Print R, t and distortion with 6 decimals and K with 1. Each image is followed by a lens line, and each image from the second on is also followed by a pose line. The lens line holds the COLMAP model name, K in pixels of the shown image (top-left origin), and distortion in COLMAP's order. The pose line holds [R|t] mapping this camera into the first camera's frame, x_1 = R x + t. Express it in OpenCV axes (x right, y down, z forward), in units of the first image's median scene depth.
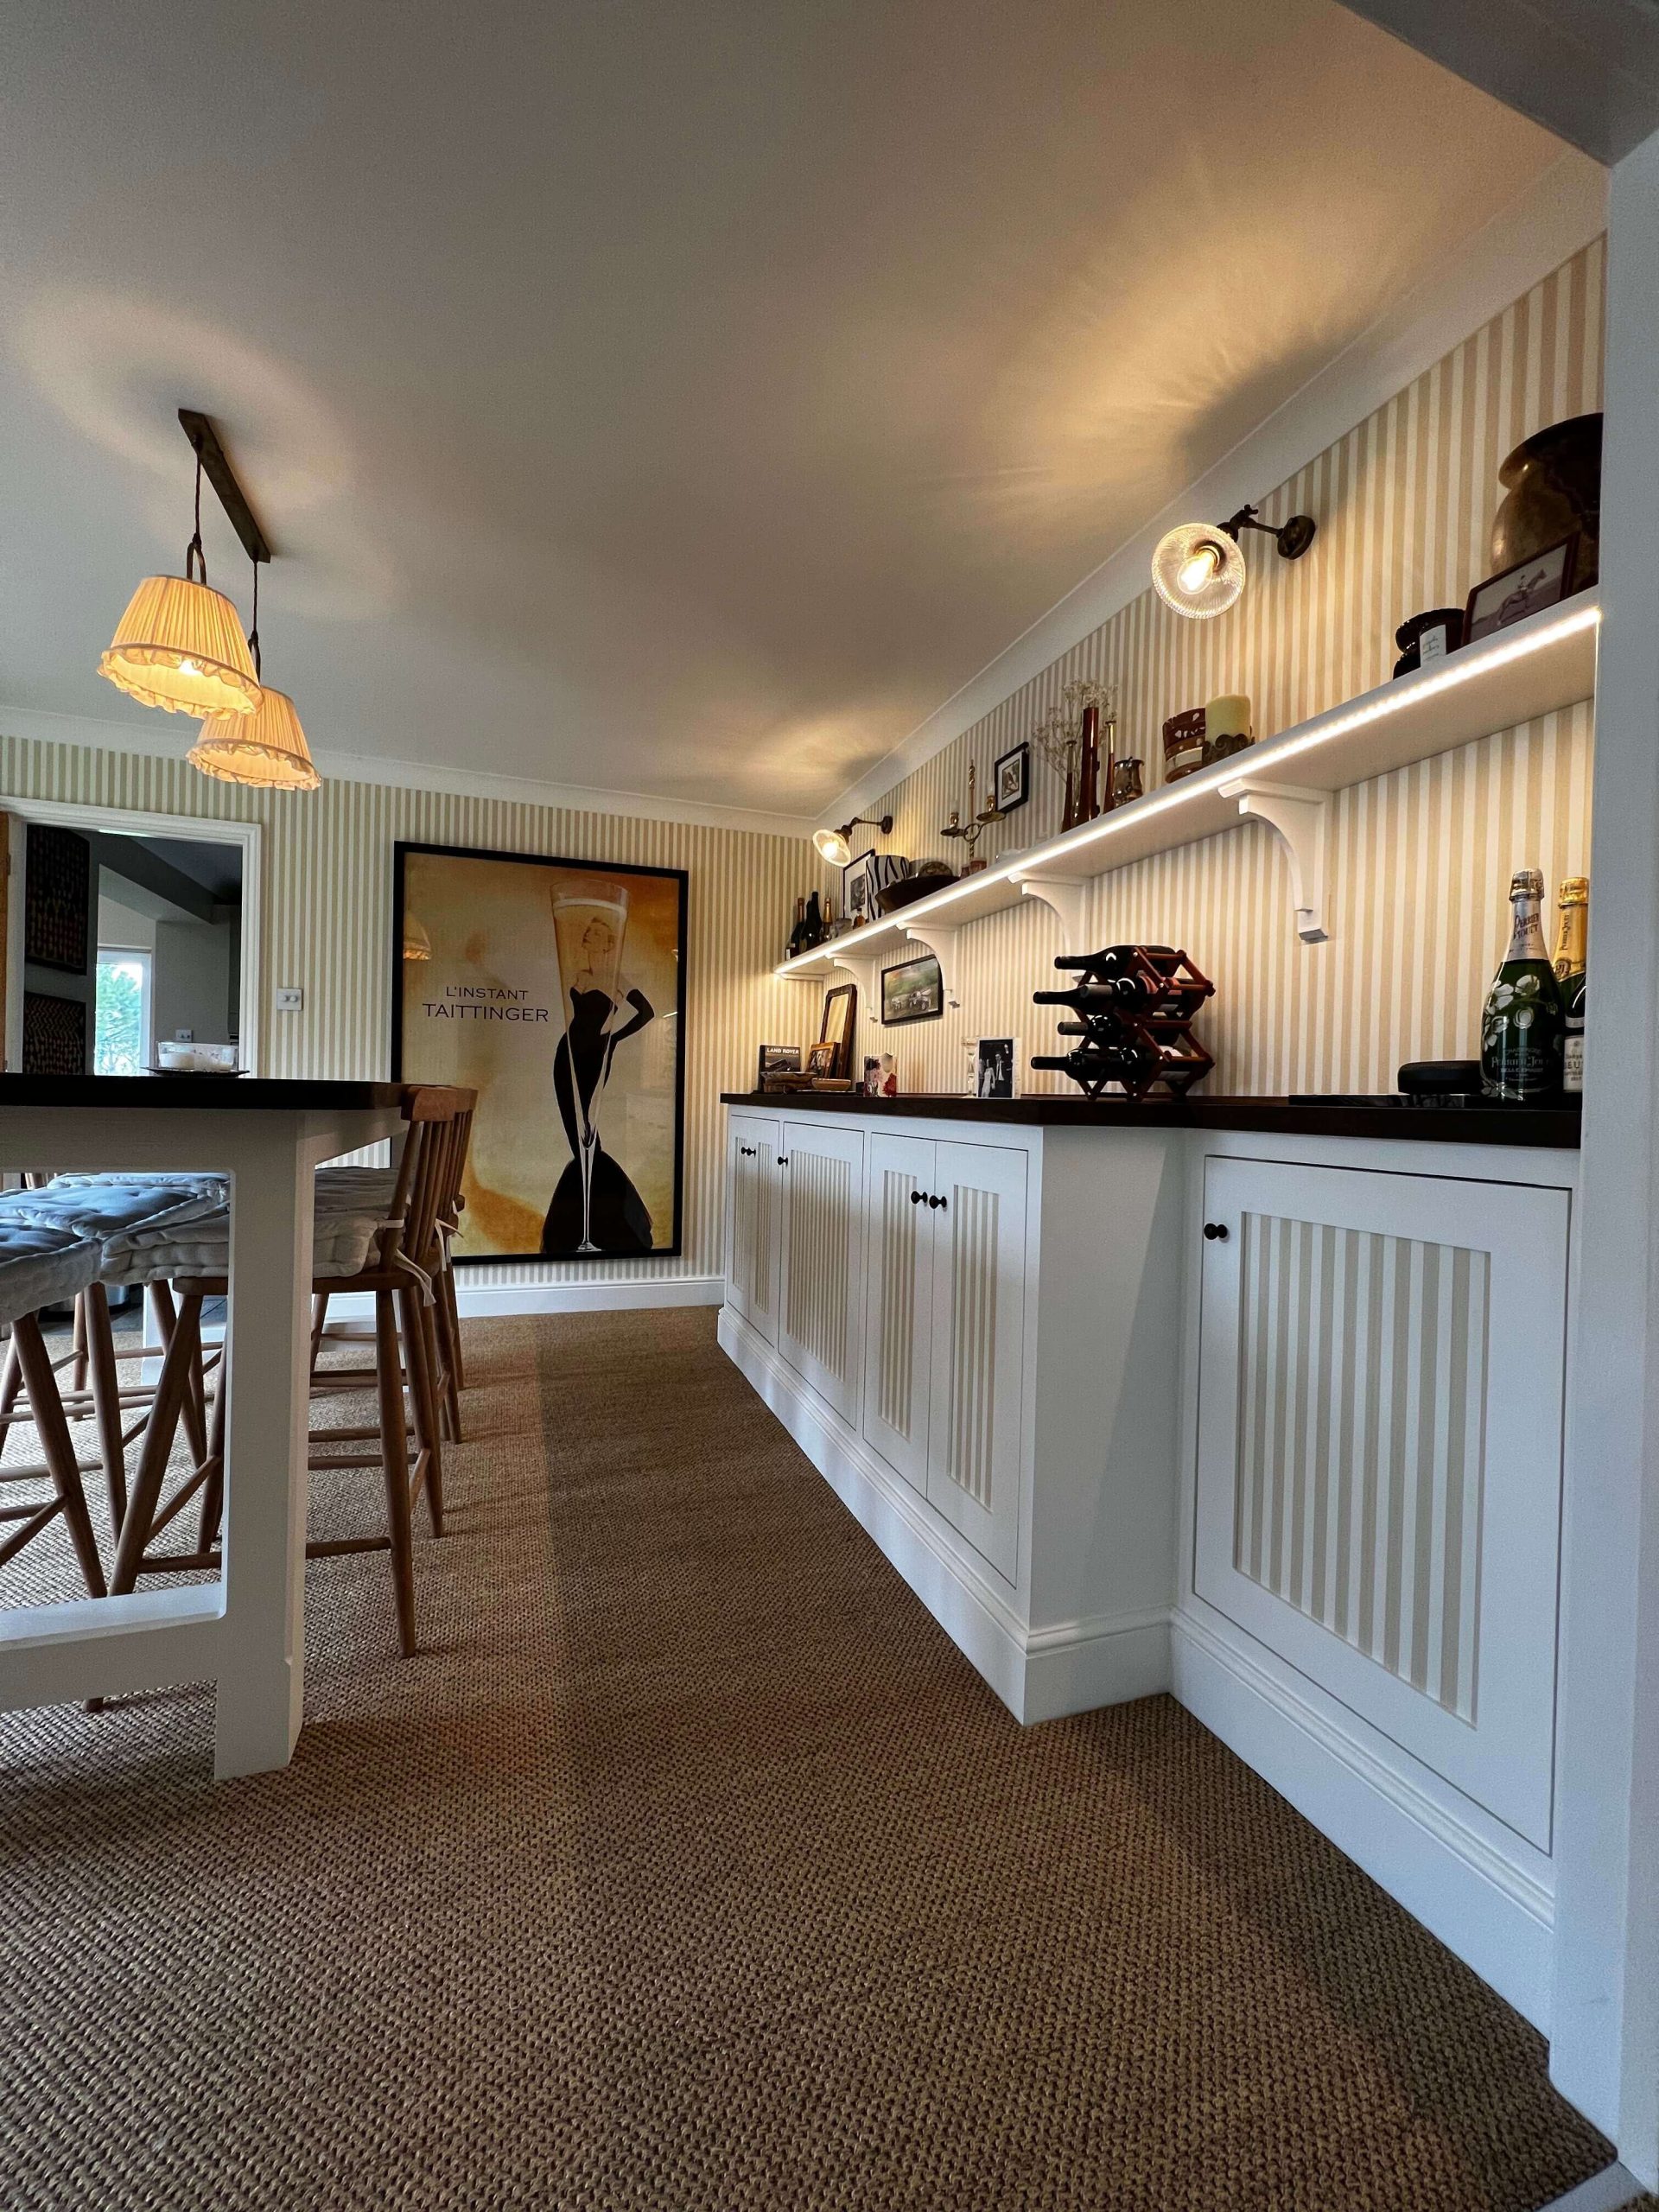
lens RADIAL K [[896.1, 0, 832.5], [0, 896.1, 1104.6], [0, 0, 1]] dist [-0.005977, -0.000552]
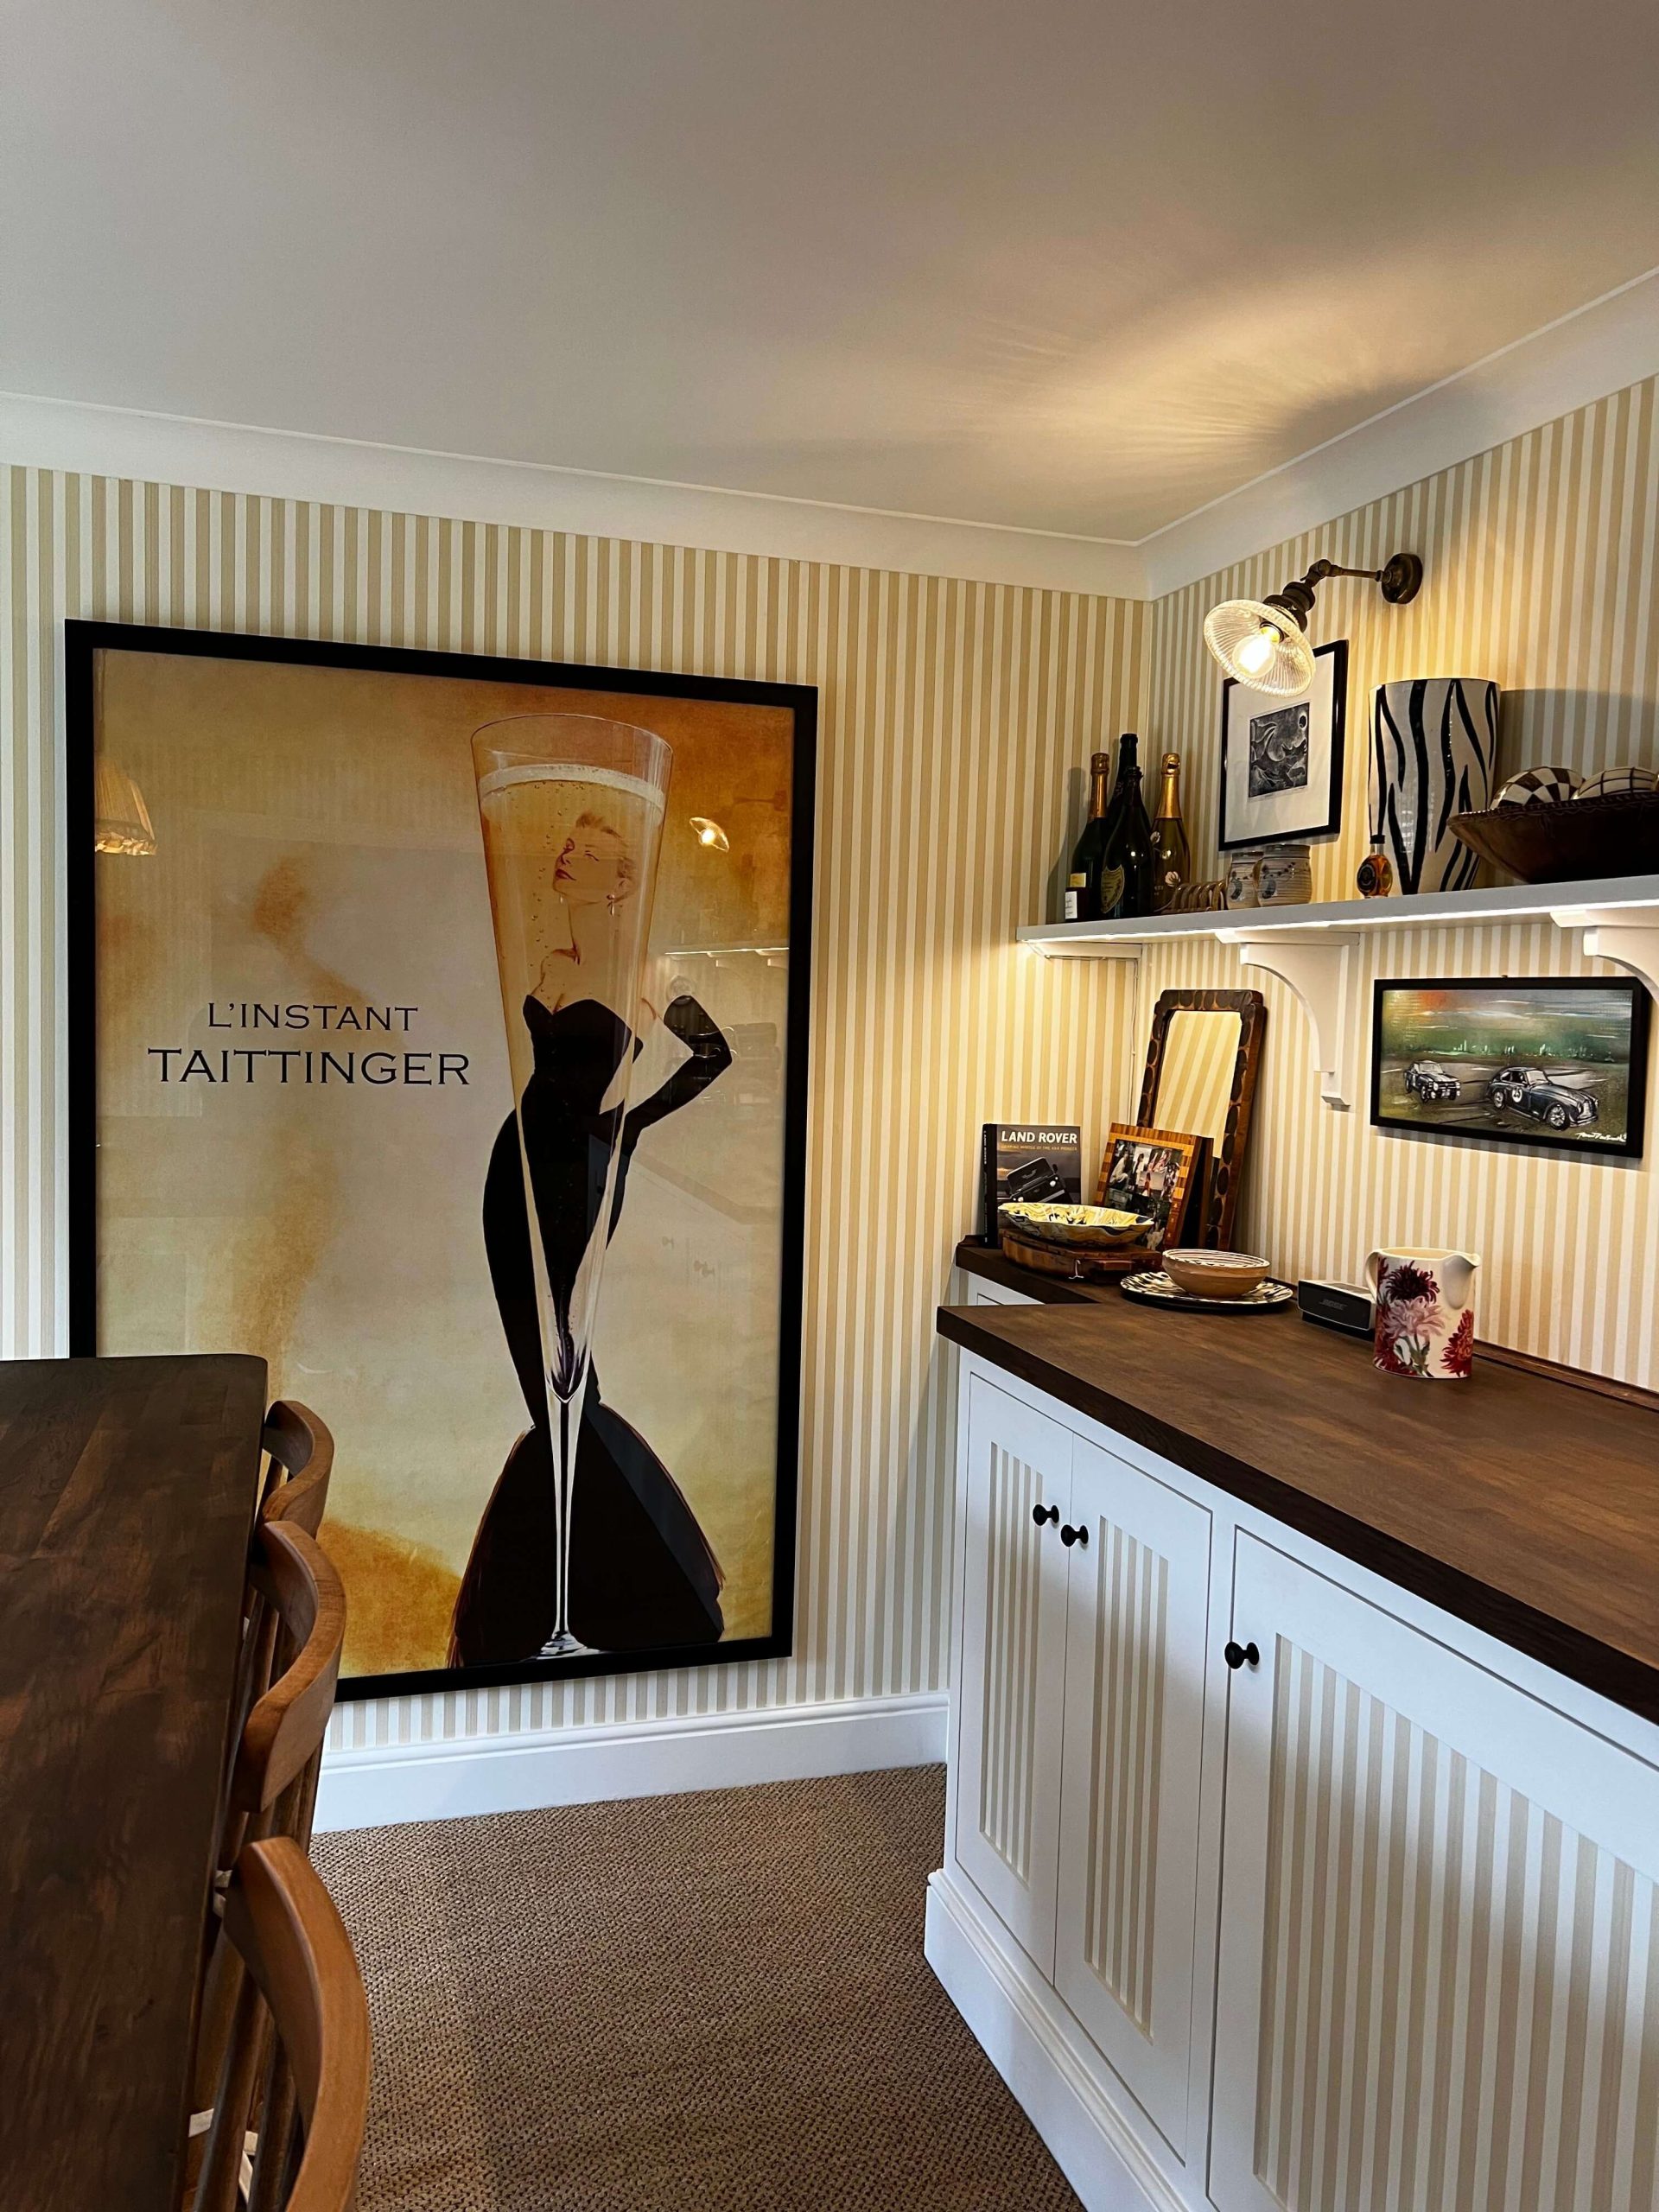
lens RADIAL K [[1656.3, 0, 834.0], [0, 1656.3, 1105.8], [0, 0, 1]] dist [0.077090, -0.140416]
pose [[0.999491, 0.009390, -0.030491, -0.134419], [-0.007710, 0.998471, 0.054733, -0.122549], [0.030958, -0.054470, 0.998035, 0.277950]]
